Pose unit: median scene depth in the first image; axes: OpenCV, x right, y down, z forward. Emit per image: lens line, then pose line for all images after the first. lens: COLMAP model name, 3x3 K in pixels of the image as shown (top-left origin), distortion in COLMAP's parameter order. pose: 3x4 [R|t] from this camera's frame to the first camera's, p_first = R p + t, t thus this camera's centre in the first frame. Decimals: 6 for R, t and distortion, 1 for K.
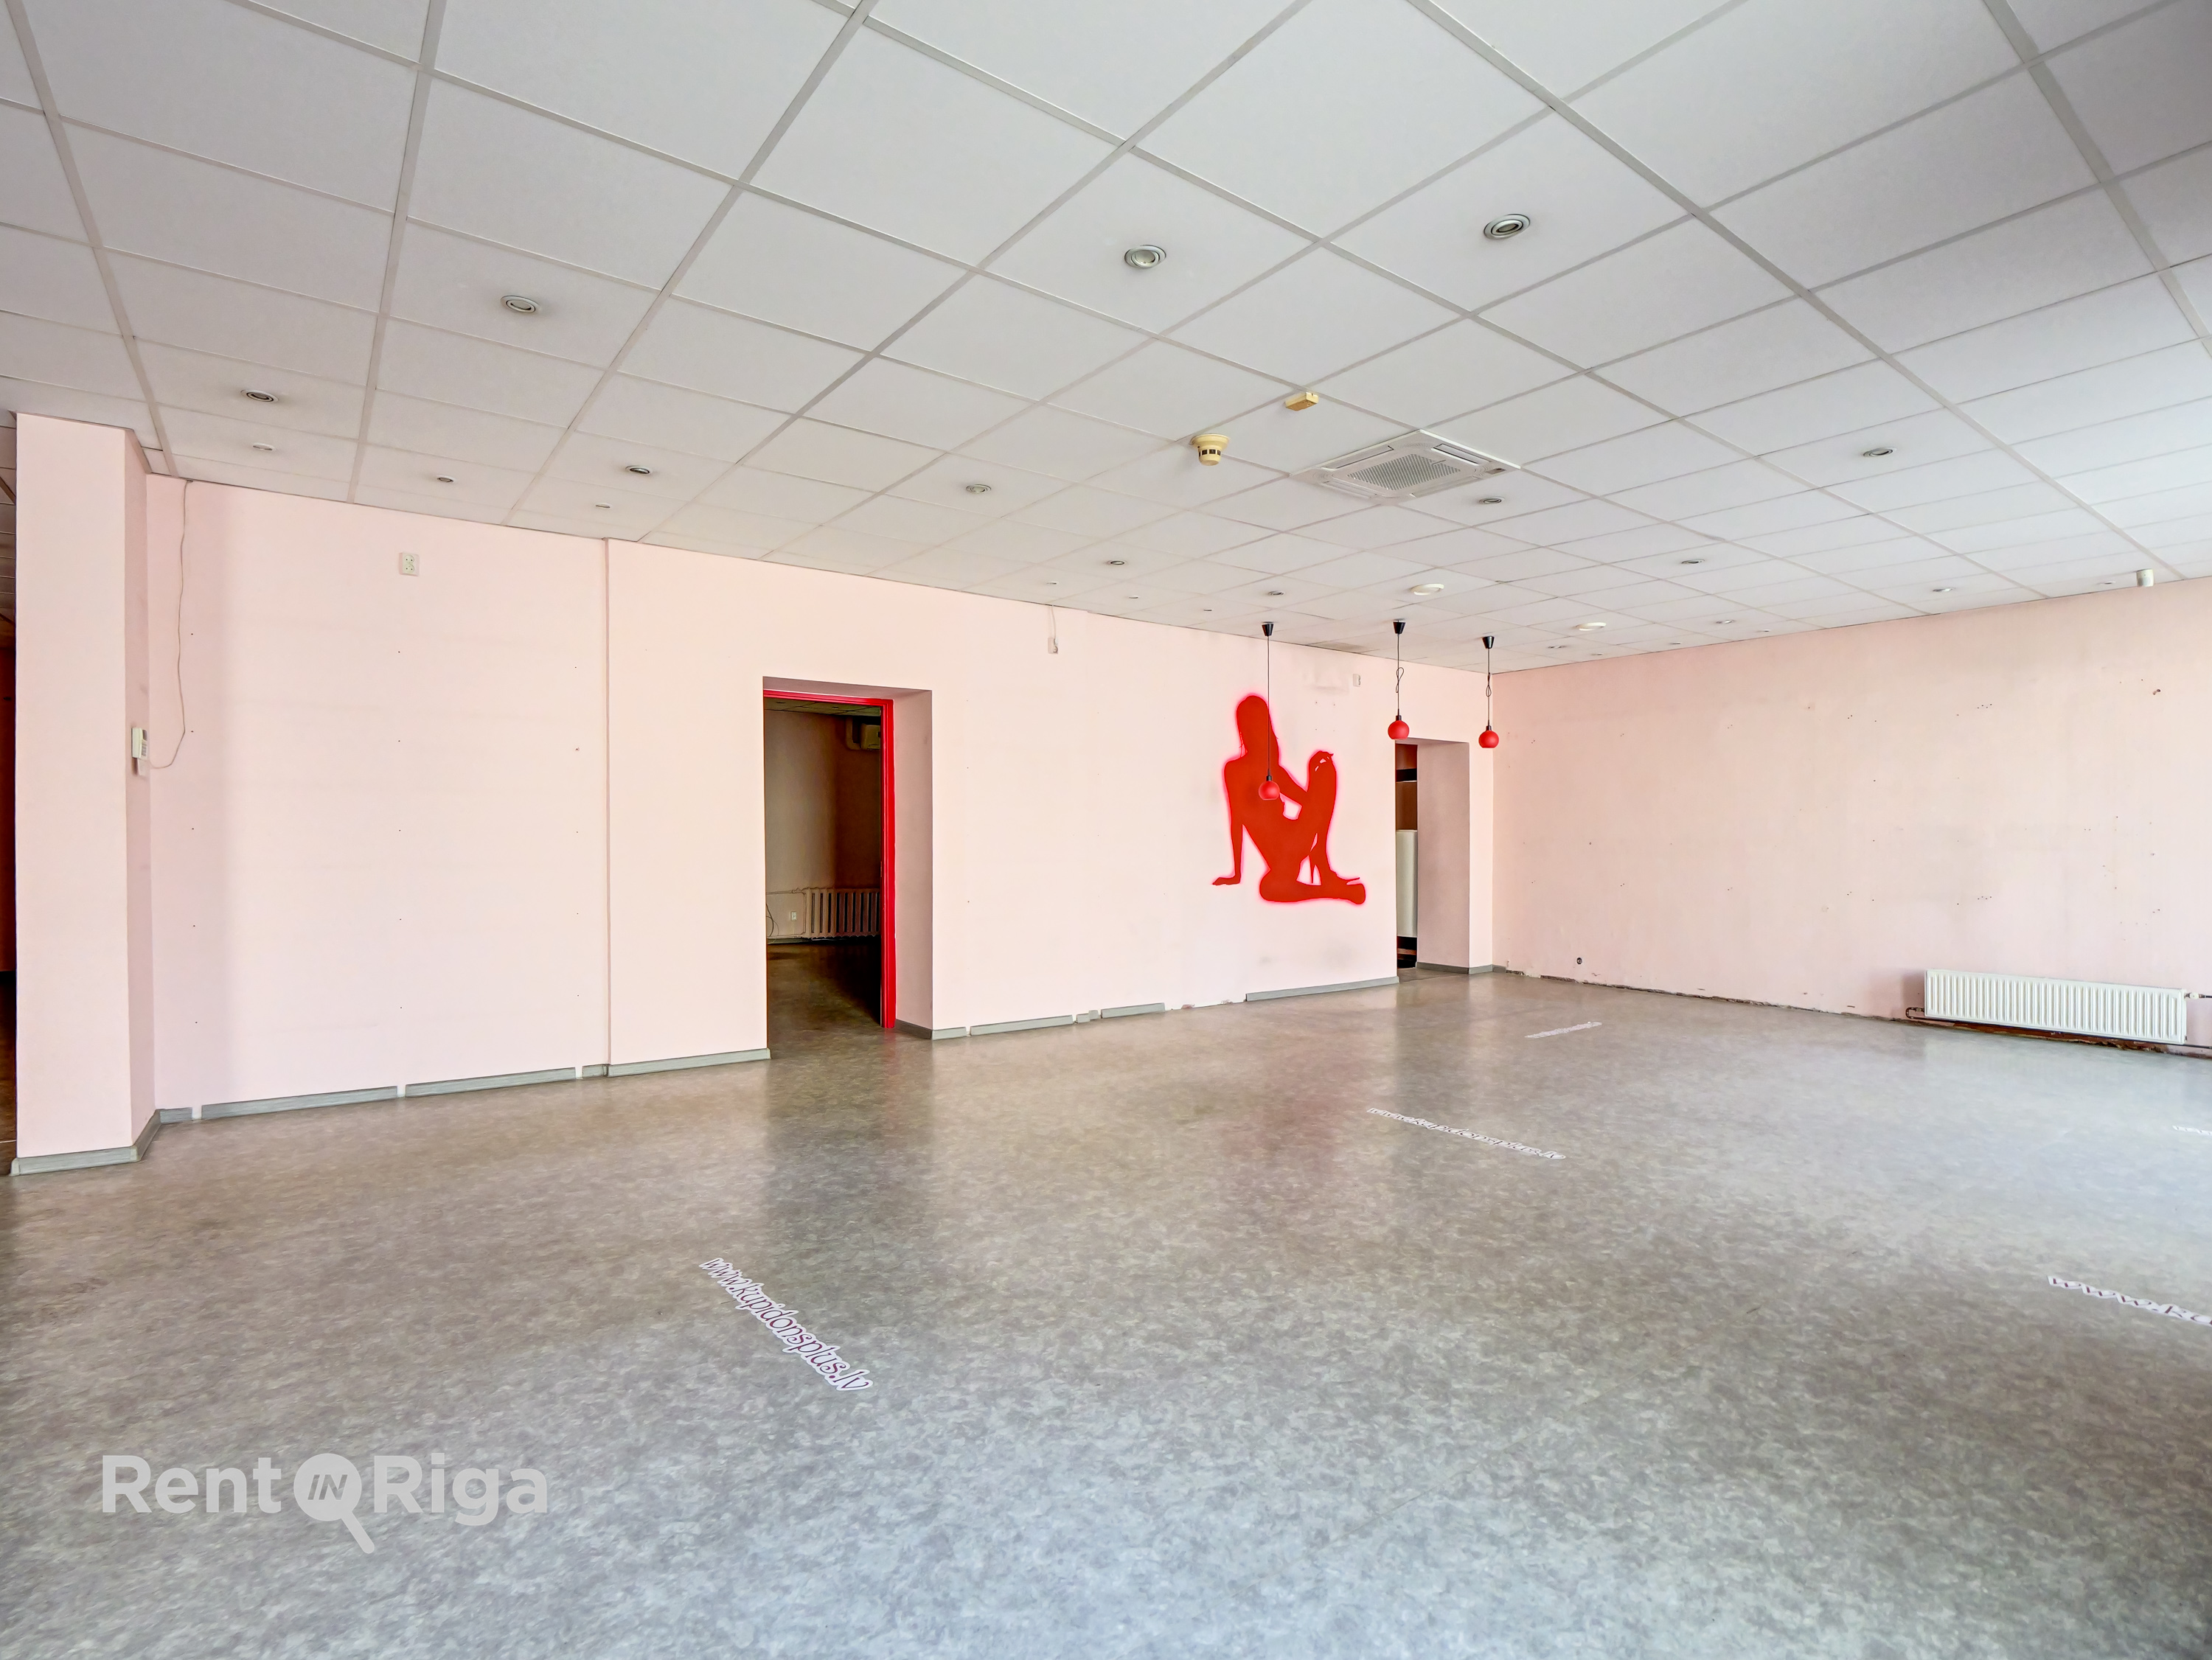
lens RADIAL K [[1101.7, 0, 1100.9], [0, 1101.7, 828.9], [0, 0, 1]] dist [-0.007778, -0.004287]
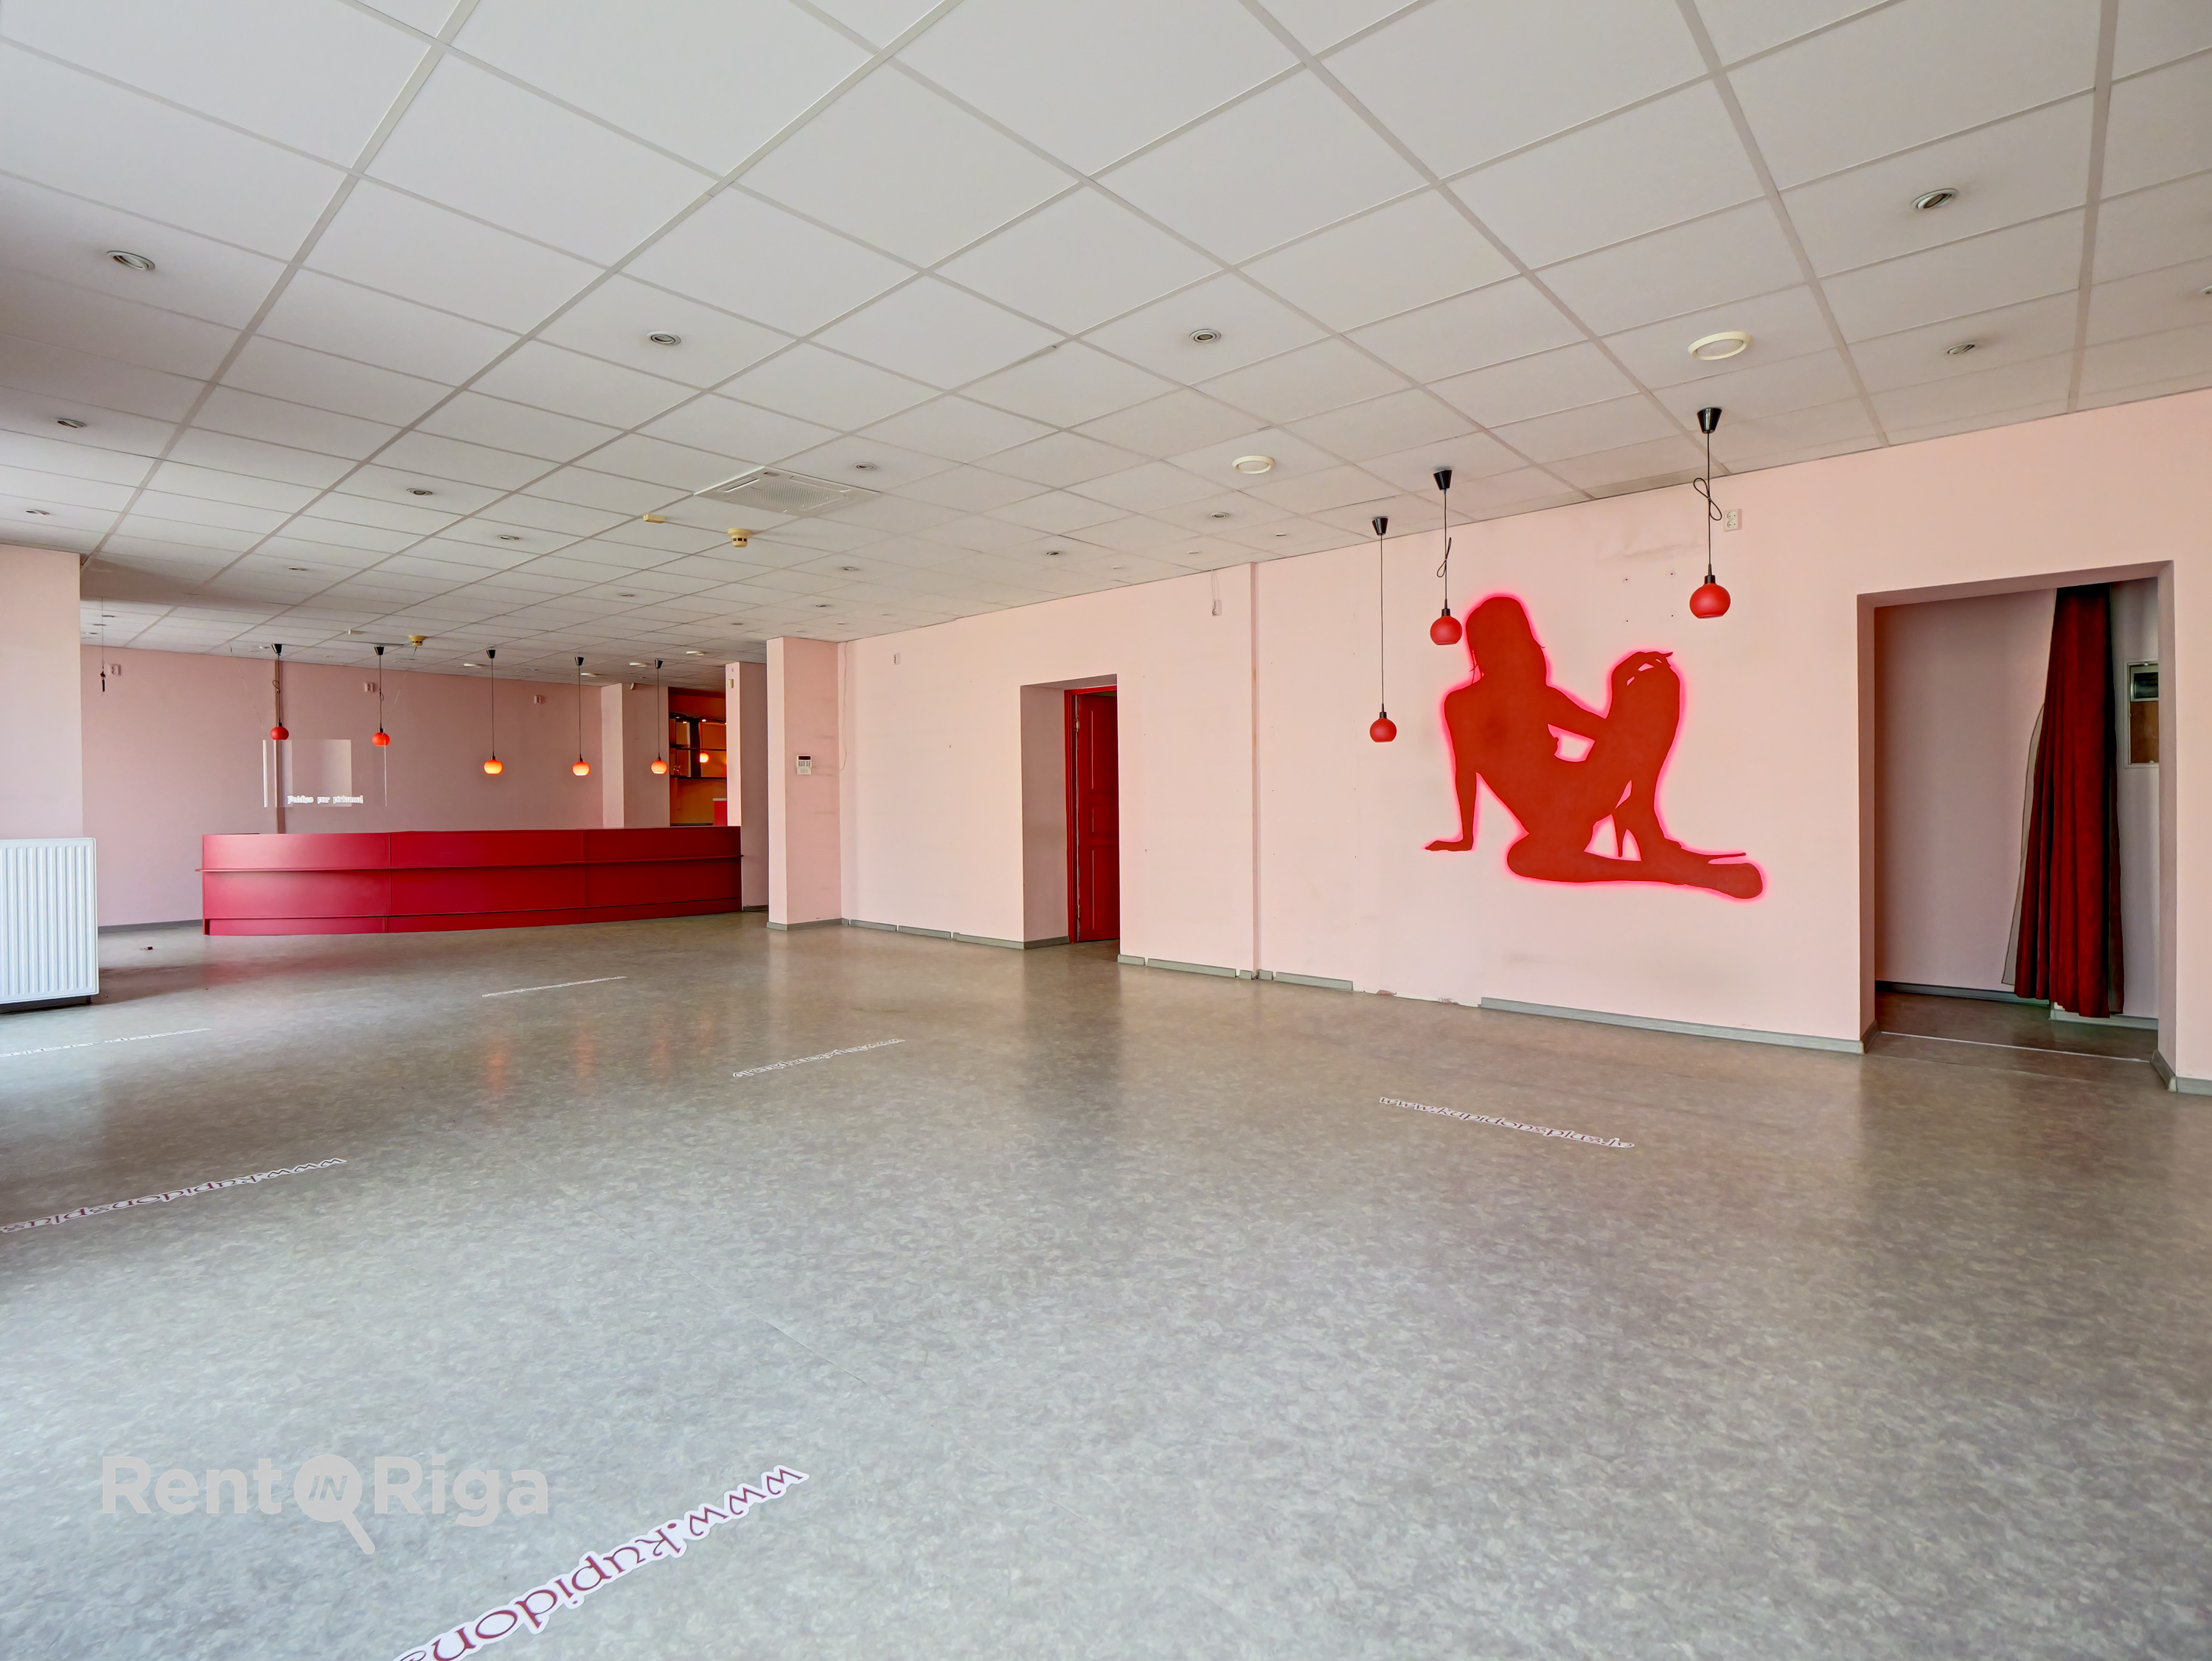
lens RADIAL K [[1101.8, 0, 1081.2], [0, 1101.8, 805.2], [0, 0, 1]] dist [-0.007778, -0.004287]
pose [[0.158601, -0.000620, -0.987343, 0.776791], [0.020593, 0.999784, 0.002680, 0.010146], [0.987128, -0.020757, 0.158579, 0.571543]]
